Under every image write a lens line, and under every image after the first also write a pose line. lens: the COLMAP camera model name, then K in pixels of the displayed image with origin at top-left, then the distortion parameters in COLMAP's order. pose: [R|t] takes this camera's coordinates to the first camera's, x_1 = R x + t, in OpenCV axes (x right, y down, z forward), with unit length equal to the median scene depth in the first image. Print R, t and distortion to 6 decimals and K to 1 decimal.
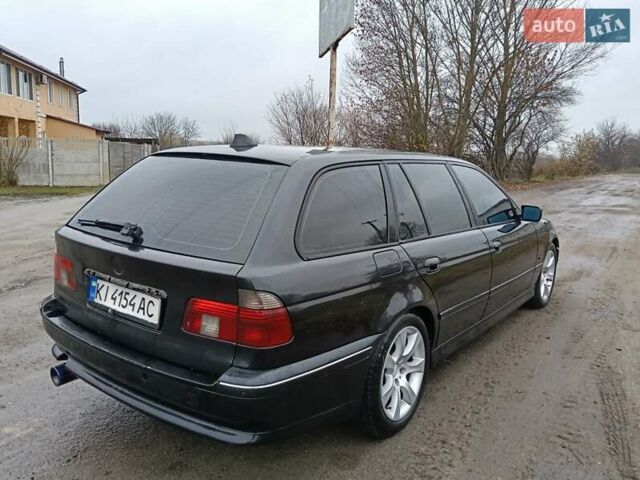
lens RADIAL K [[529.5, 0, 363.5], [0, 529.5, 238.7], [0, 0, 1]] dist [0.098381, -0.175273]
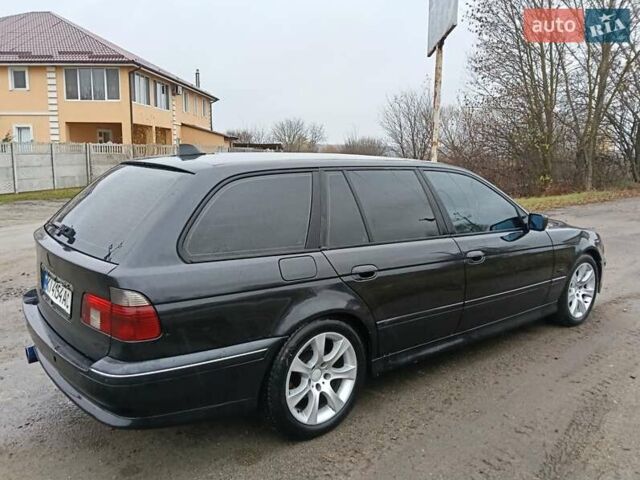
lens RADIAL K [[542.8, 0, 352.3], [0, 542.8, 241.3], [0, 0, 1]] dist [0.074083, -0.120722]
pose [[0.968969, 0.026384, -0.245772, 0.202546], [-0.026790, 0.999640, 0.001691, -0.005854], [0.245728, 0.004945, 0.969326, 0.007021]]
